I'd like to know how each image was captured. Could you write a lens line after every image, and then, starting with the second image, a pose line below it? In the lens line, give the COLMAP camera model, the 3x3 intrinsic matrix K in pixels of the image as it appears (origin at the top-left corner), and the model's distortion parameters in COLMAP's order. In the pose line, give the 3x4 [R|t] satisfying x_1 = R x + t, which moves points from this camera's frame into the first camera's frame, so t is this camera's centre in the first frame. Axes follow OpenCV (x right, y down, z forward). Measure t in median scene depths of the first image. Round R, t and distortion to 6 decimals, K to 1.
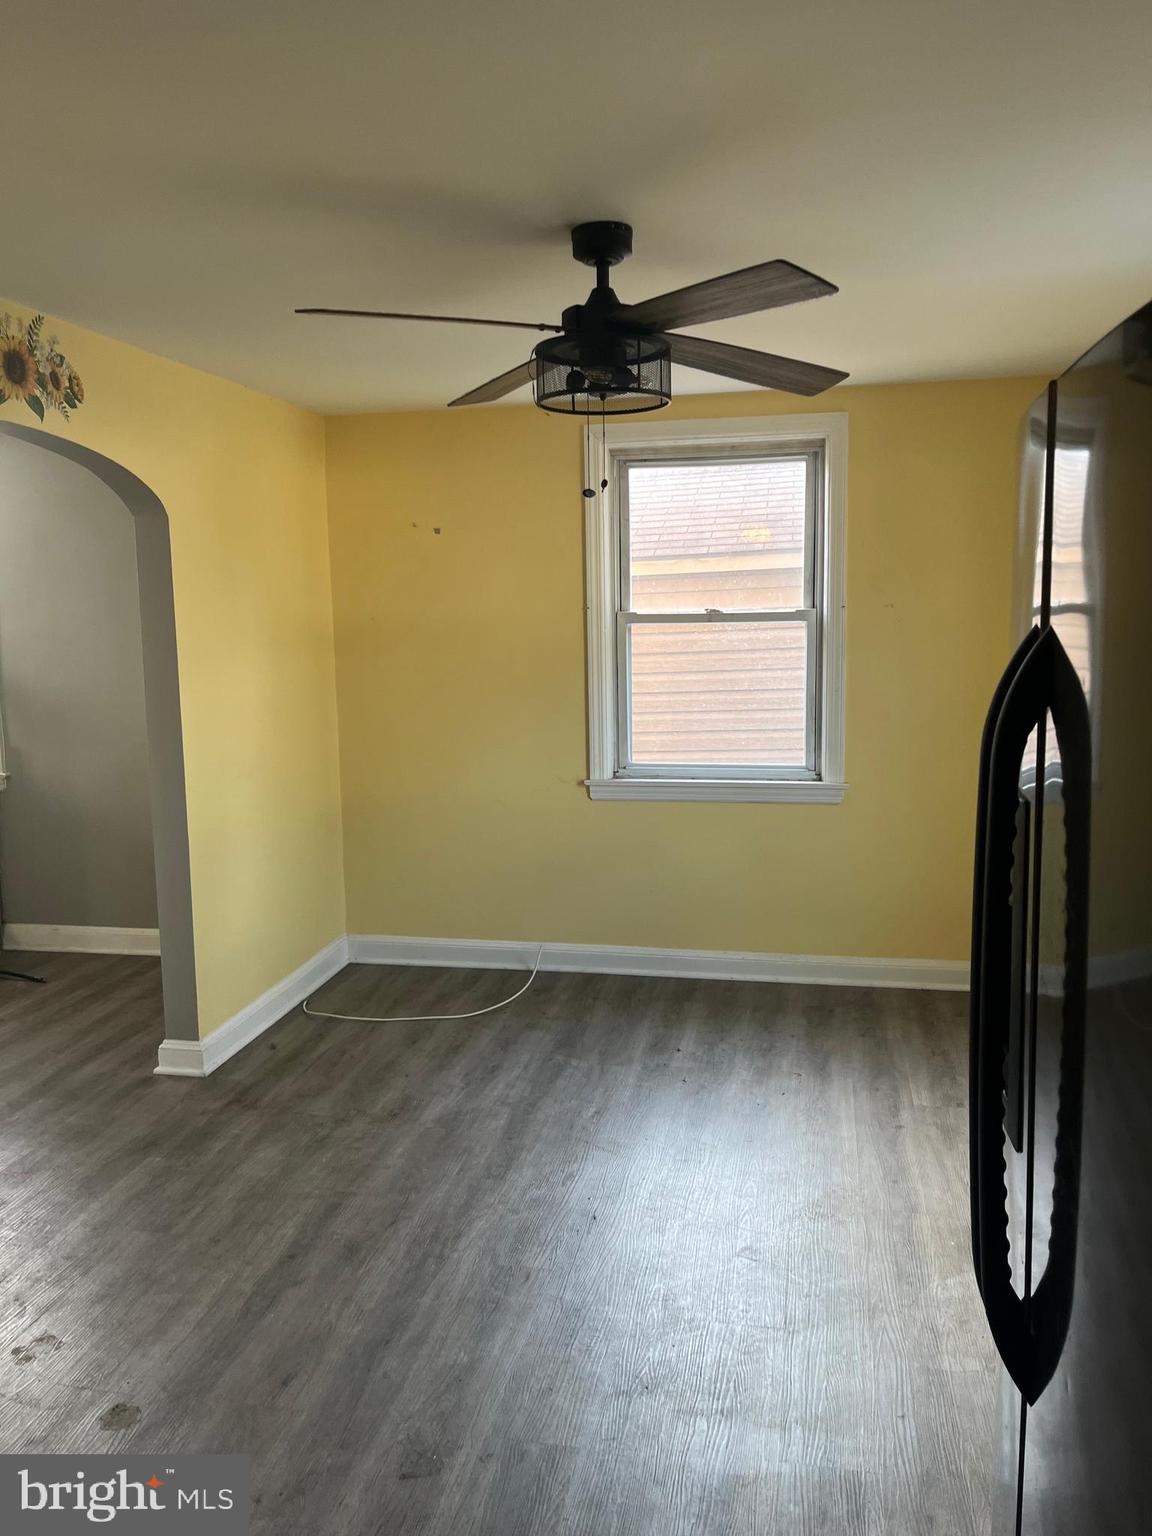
lens RADIAL K [[1155.0, 0, 577.9], [0, 1155.0, 742.8], [0, 0, 1]] dist [0.043727, -0.070403]
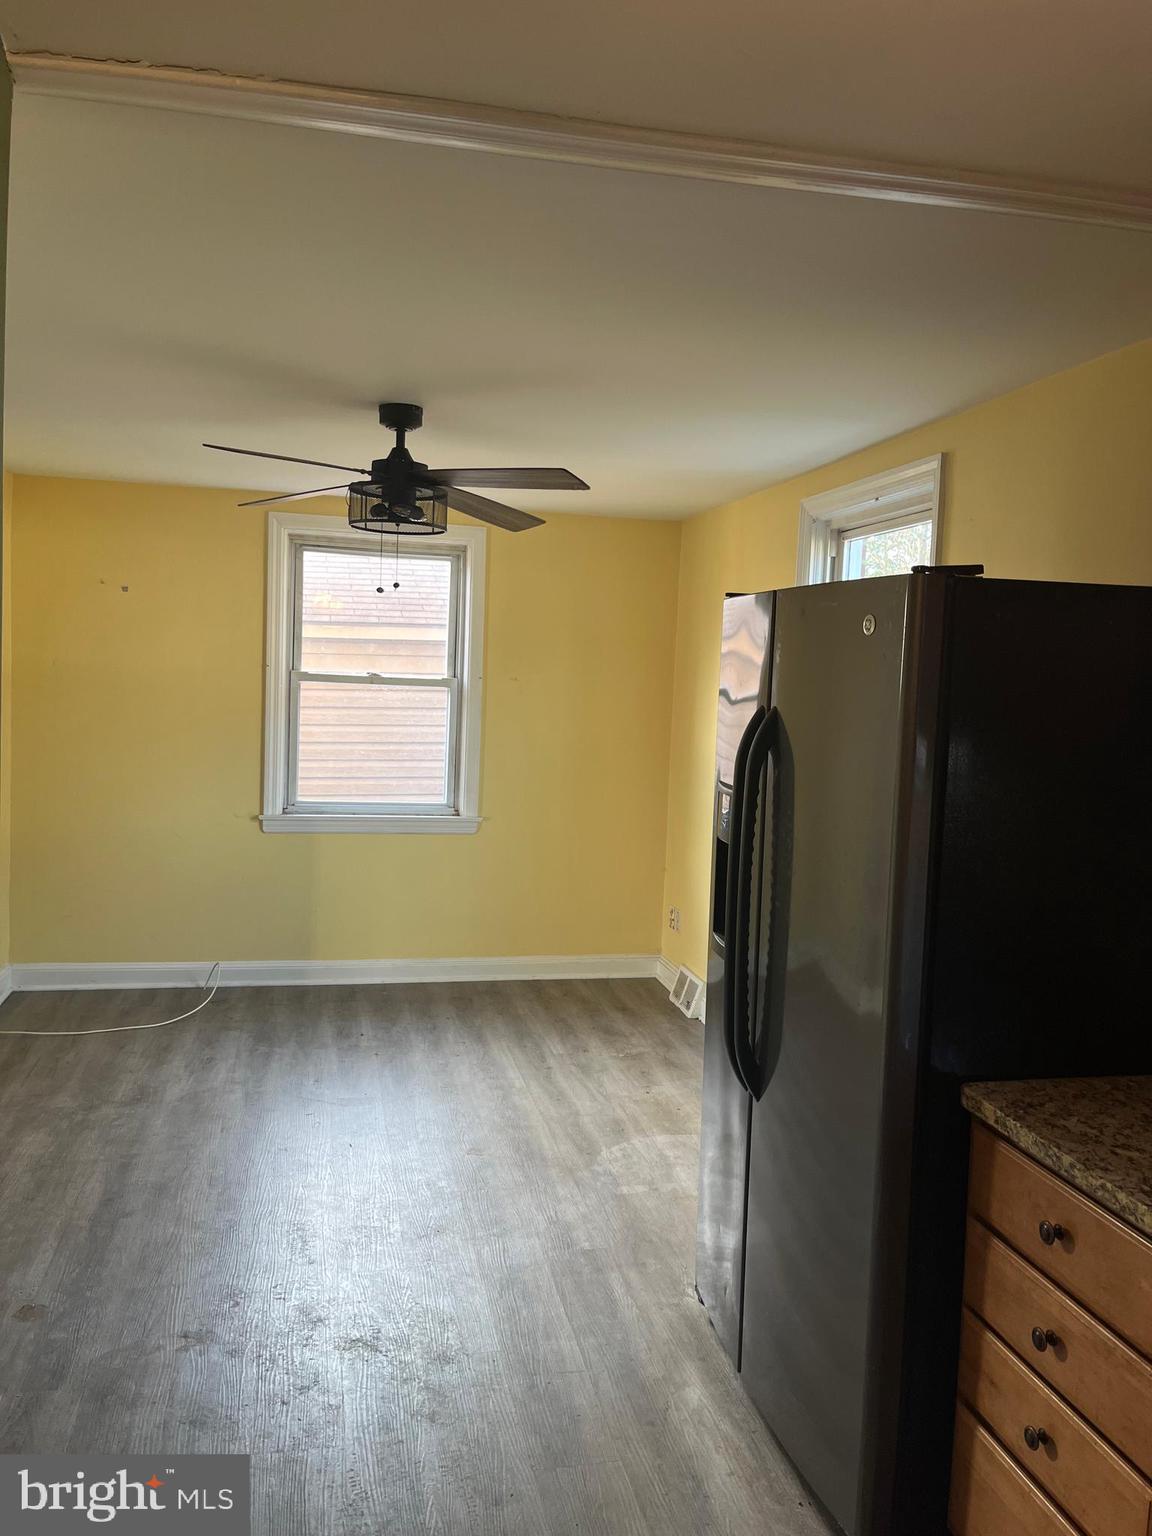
lens RADIAL K [[1151.5, 0, 574.5], [0, 1151.5, 719.6], [0, 0, 1]] dist [0.001953, -0.000758]
pose [[0.910505, 0.039465, 0.411610, -0.205995], [-0.010131, 0.997265, -0.073207, 0.020504], [-0.413373, 0.062485, 0.908415, -0.196117]]
